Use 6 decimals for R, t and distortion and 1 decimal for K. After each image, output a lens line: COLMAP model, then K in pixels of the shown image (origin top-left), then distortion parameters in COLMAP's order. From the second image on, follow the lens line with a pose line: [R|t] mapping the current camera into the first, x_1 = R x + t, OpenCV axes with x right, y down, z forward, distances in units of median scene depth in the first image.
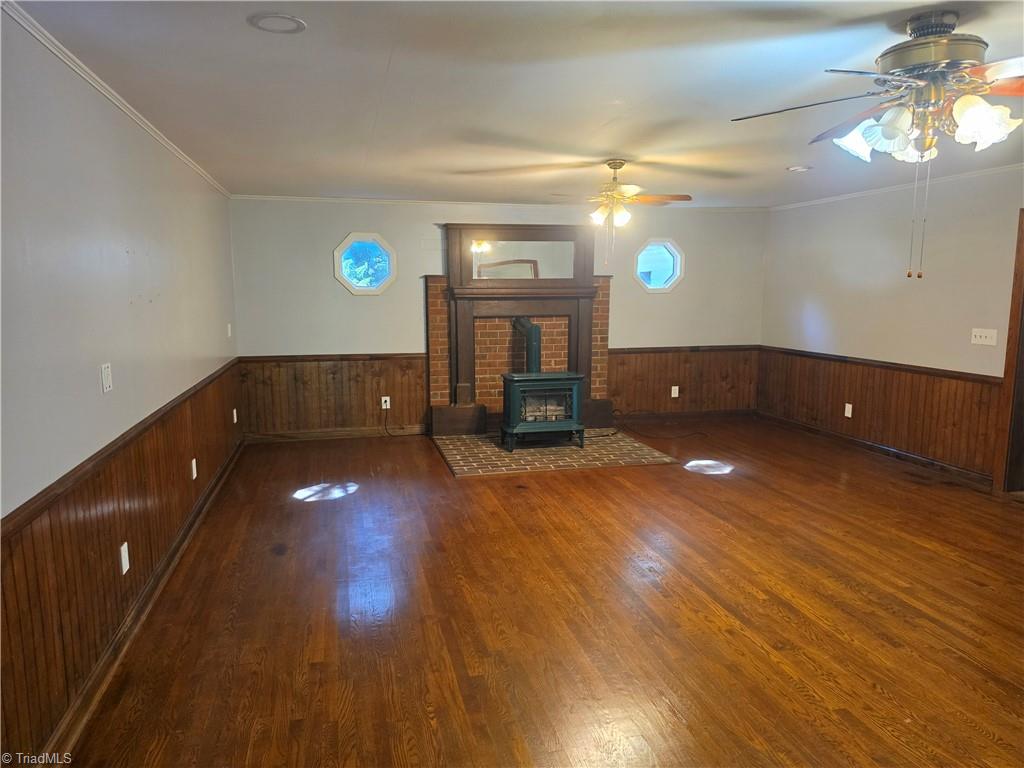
lens RADIAL K [[705.6, 0, 503.4], [0, 705.6, 386.9], [0, 0, 1]] dist [0.109364, -0.168094]
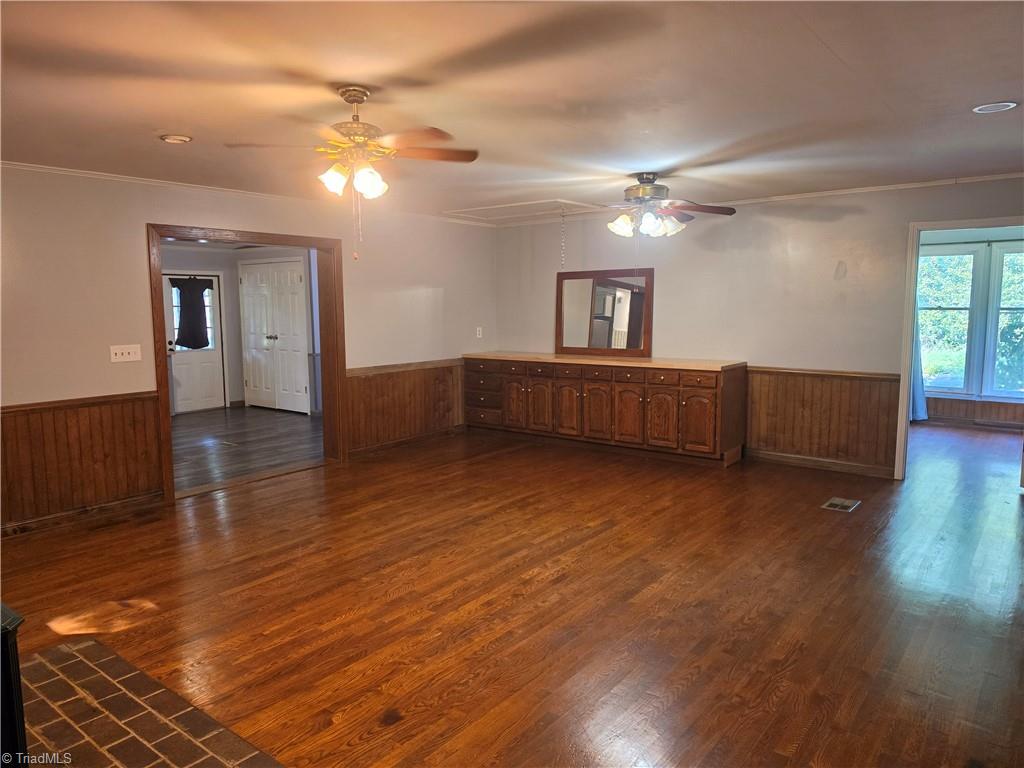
lens RADIAL K [[705.6, 0, 503.4], [0, 705.6, 386.9], [0, 0, 1]] dist [0.109364, -0.168094]
pose [[-0.620655, -0.091404, 0.778738, -0.284909], [0.117391, 0.971155, 0.207550, -0.124392], [-0.775246, 0.220234, -0.592022, 0.893271]]
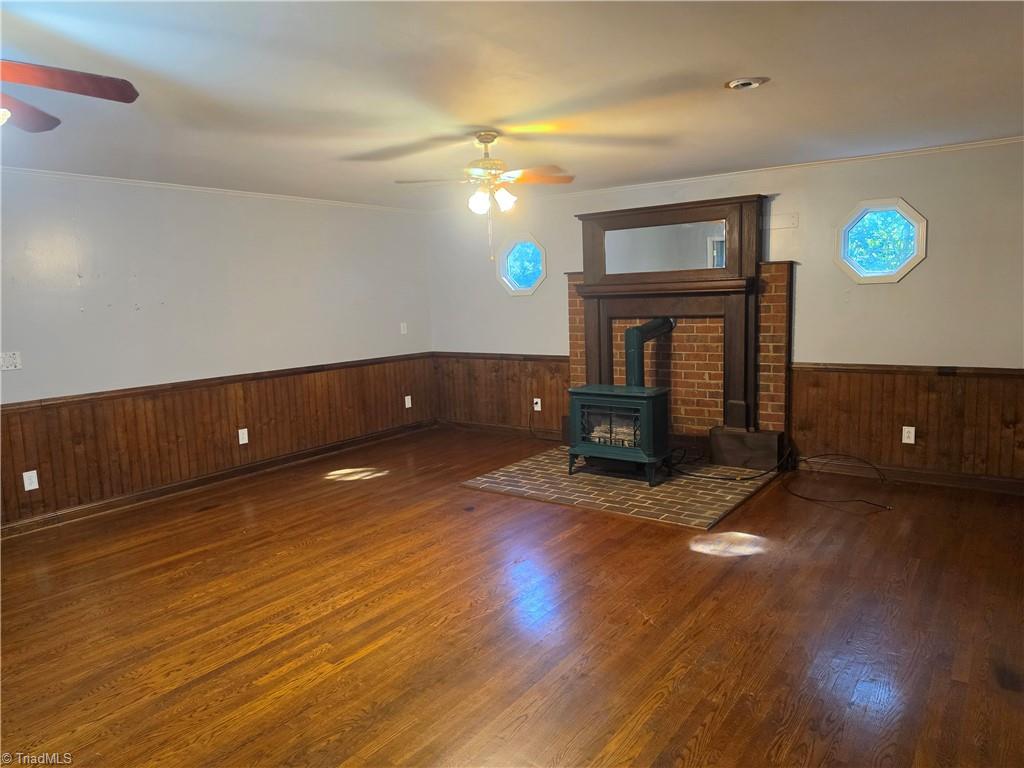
lens RADIAL K [[705.6, 0, 503.4], [0, 705.6, 386.9], [0, 0, 1]] dist [0.109364, -0.168094]
pose [[0.652507, 0.083076, -0.753216, 0.548439], [-0.073046, 0.996239, 0.046600, -0.045218], [0.754254, 0.024613, 0.656121, 0.330131]]
